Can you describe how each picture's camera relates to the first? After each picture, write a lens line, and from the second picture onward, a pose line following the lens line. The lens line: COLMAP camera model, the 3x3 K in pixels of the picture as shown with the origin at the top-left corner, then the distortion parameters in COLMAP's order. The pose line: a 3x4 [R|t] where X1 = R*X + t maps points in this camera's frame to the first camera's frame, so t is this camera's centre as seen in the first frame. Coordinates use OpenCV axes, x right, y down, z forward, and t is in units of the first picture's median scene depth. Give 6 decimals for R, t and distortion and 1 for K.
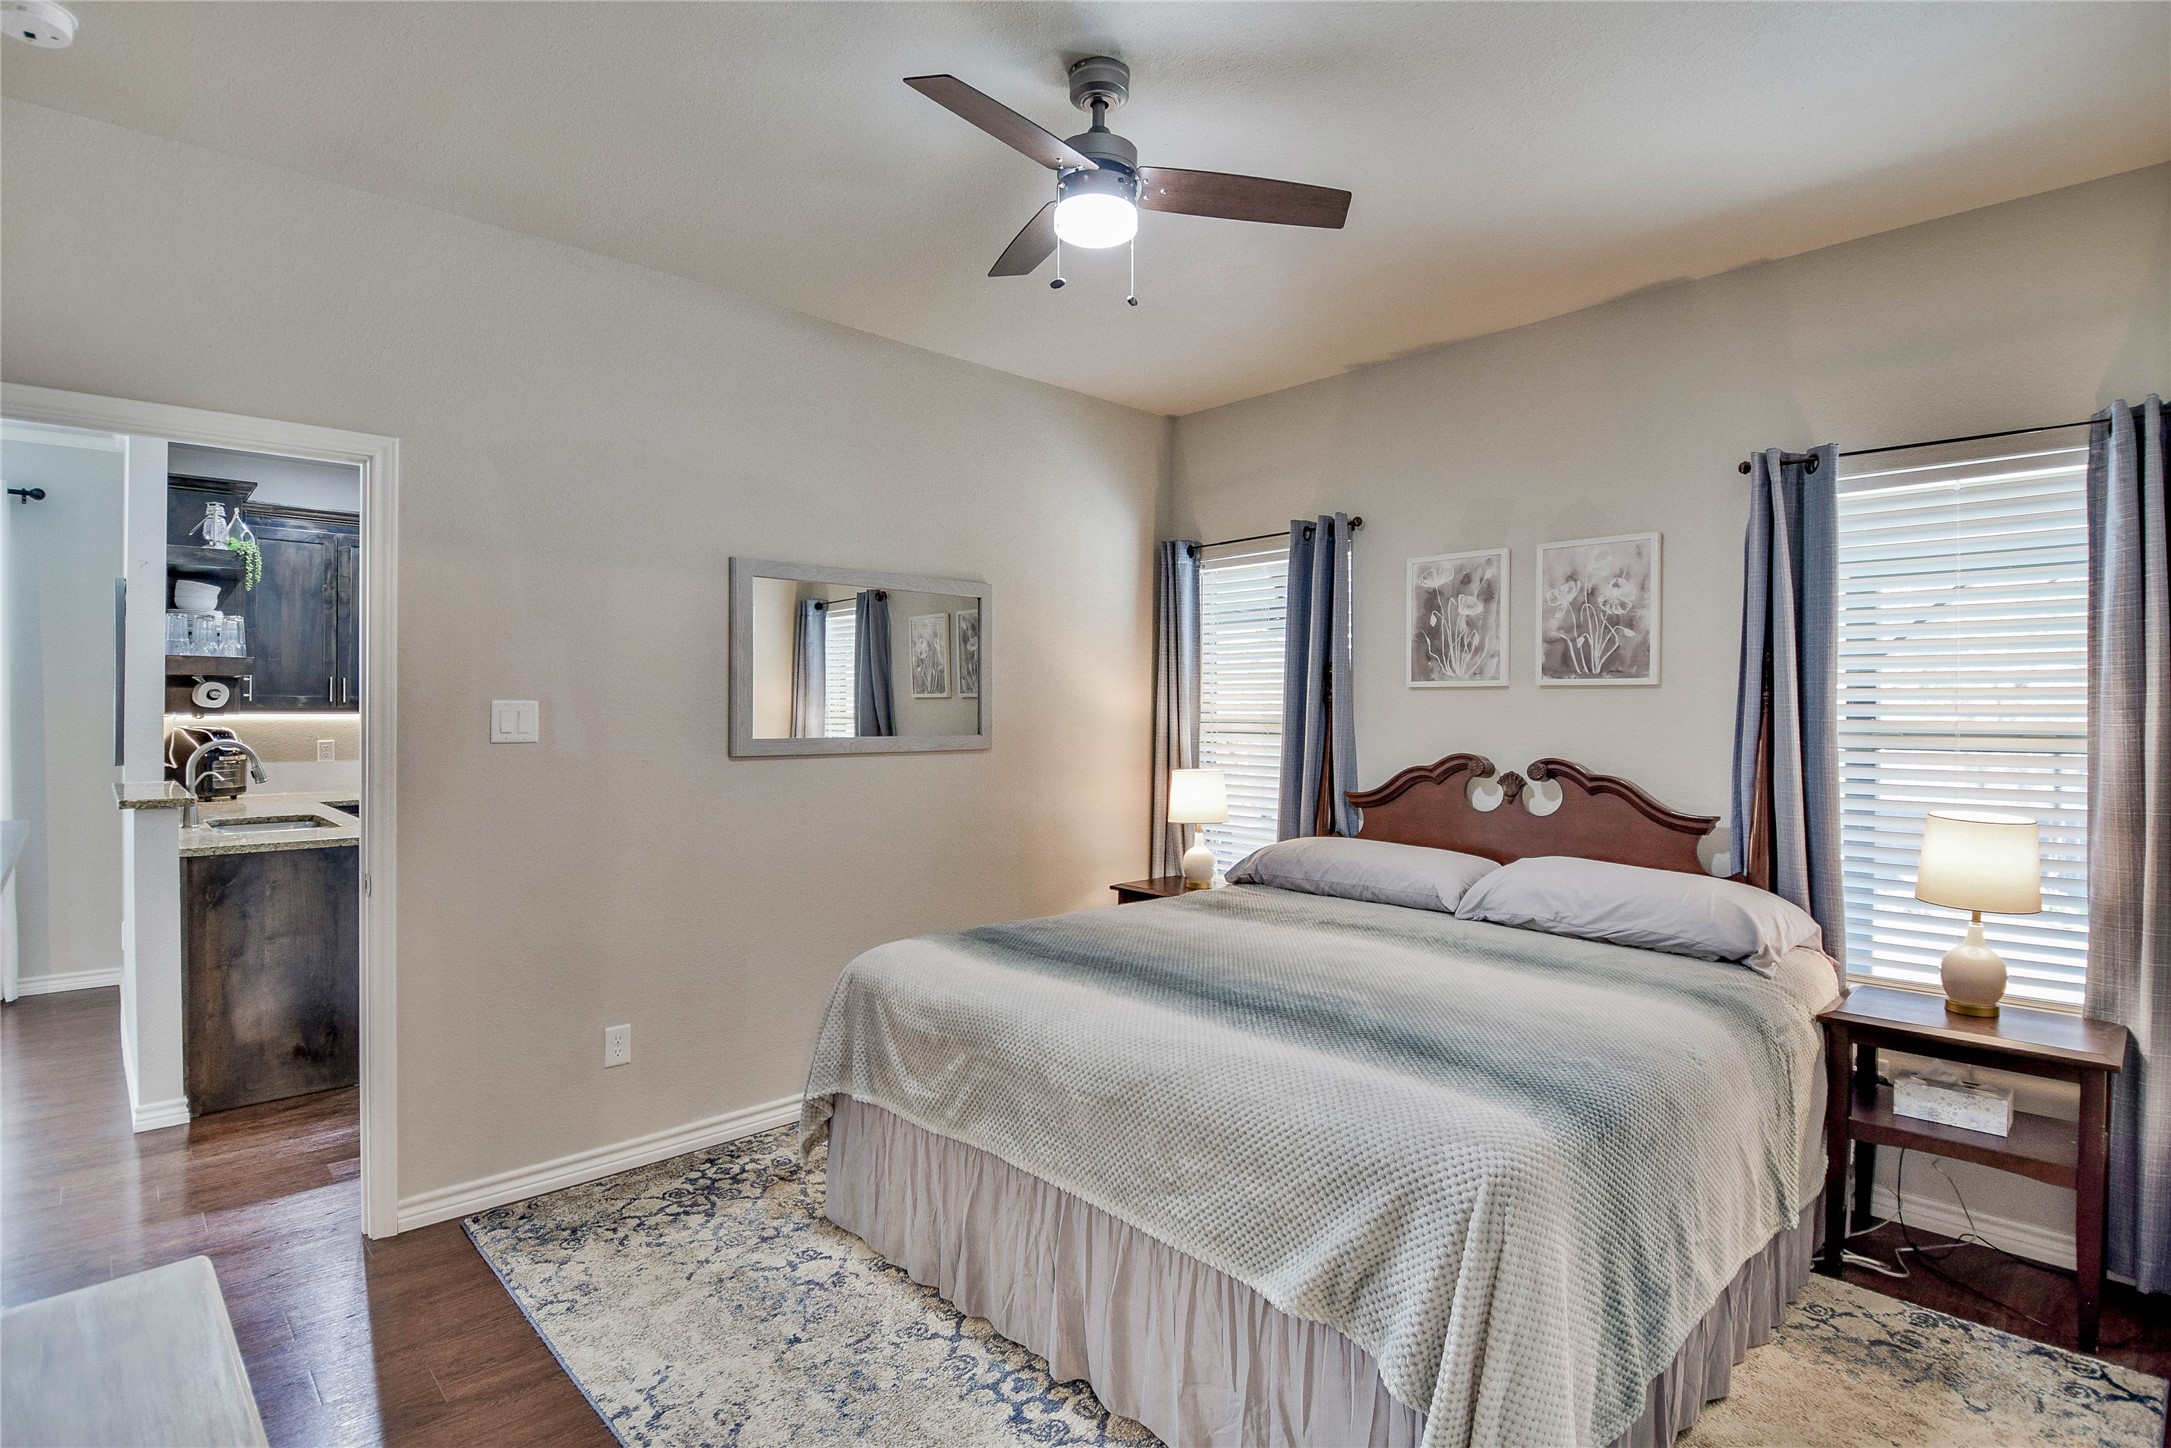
lens RADIAL K [[1067.5, 0, 1068.4], [0, 1067.5, 715.9], [0, 0, 1]] dist [0.018213, -0.029181]
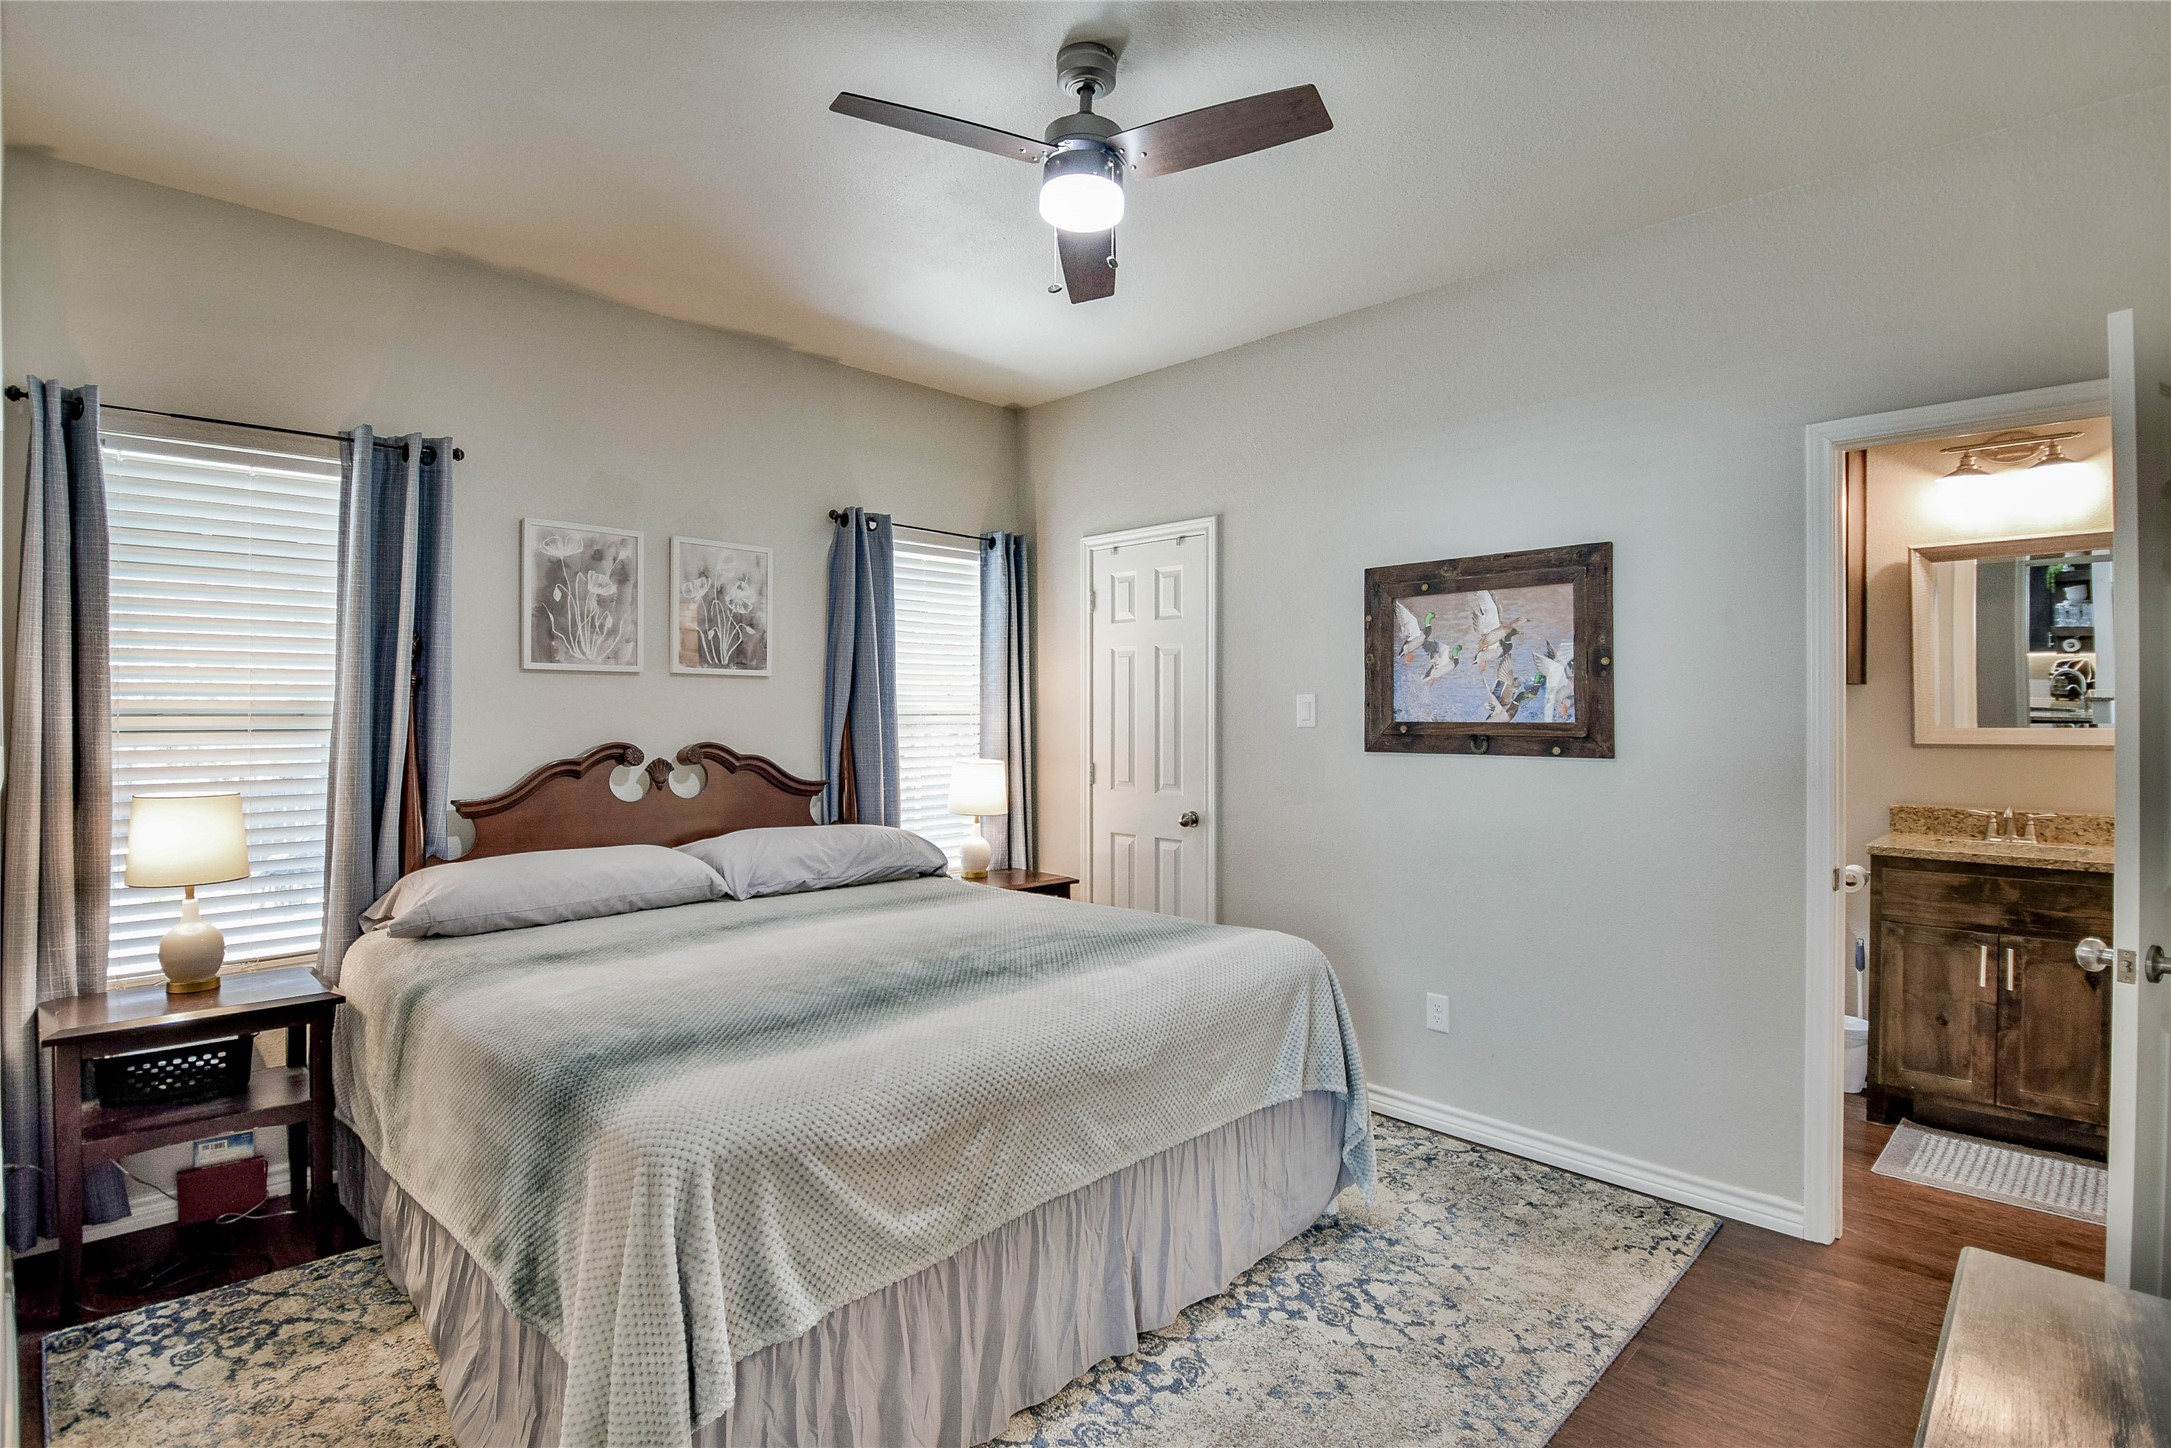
lens RADIAL K [[1067.5, 0, 1076.0], [0, 1067.5, 720.5], [0, 0, 1]] dist [0.018213, -0.029181]
pose [[-0.040901, -0.021773, 0.998926, -0.591781], [-0.004292, 0.999757, 0.021615, -0.006205], [-0.999154, -0.003404, -0.040985, 0.634306]]
